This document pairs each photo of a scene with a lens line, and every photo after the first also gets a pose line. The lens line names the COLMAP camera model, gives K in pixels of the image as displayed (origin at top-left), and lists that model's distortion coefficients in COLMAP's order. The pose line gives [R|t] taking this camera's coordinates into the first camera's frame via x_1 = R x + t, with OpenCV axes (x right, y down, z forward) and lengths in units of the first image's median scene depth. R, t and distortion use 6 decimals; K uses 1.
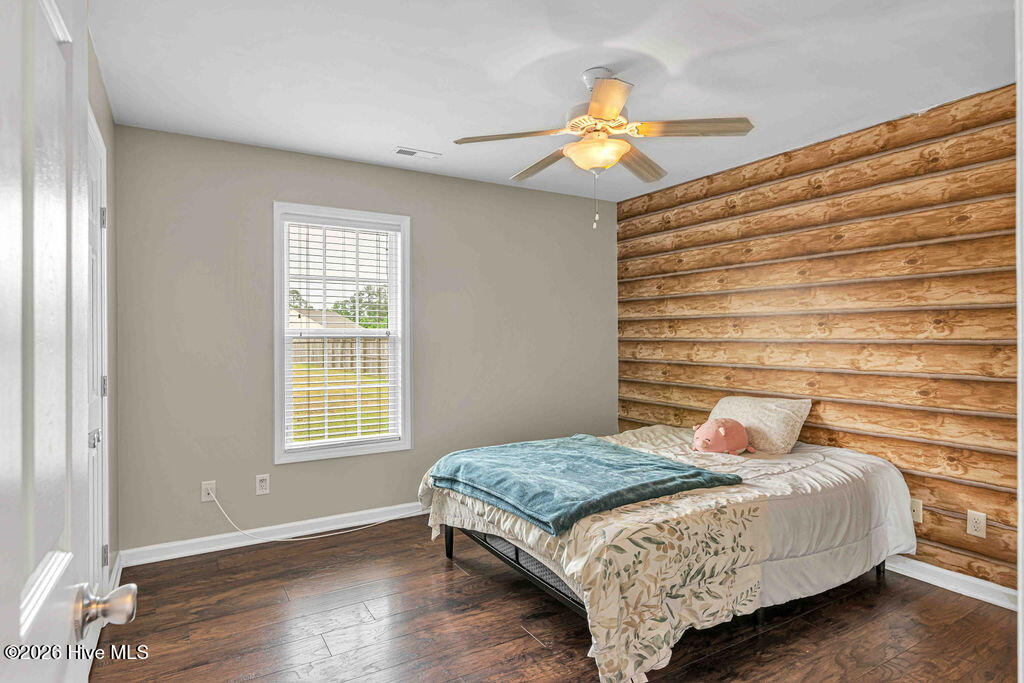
lens RADIAL K [[541.5, 0, 517.0], [0, 541.5, 340.8], [0, 0, 1]] dist [0.006195, 0.000641]
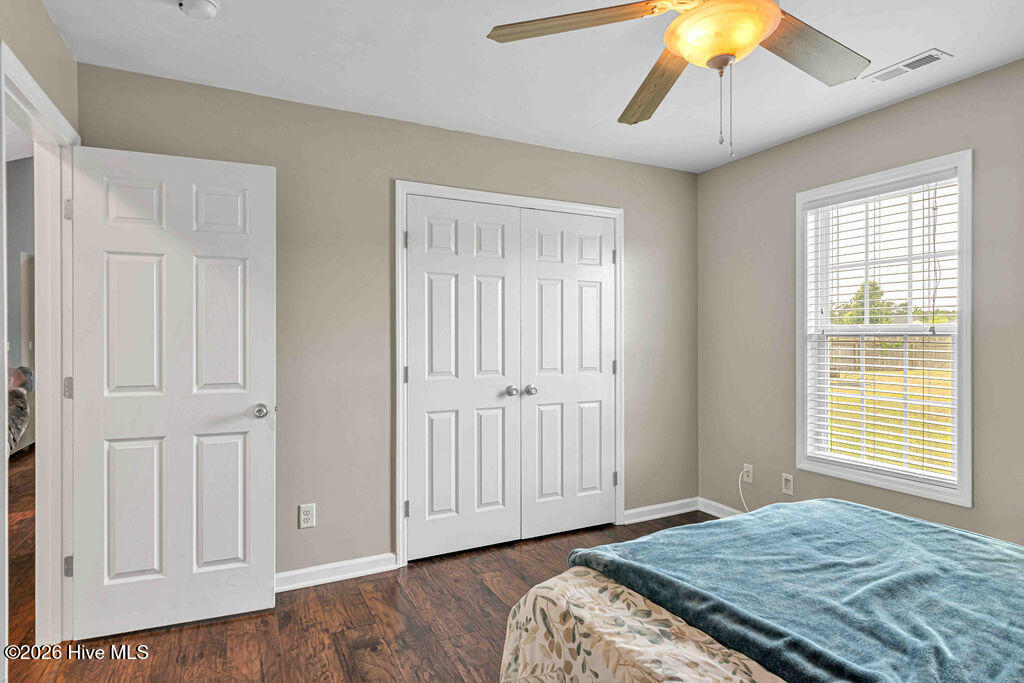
lens RADIAL K [[541.5, 0, 517.5], [0, 541.5, 337.9], [0, 0, 1]] dist [0.006195, 0.000641]
pose [[-0.049958, 0.007799, -0.998721, 0.660115], [-0.002587, 0.999965, 0.007938, -0.009445], [0.998748, 0.002980, -0.049936, 0.677408]]
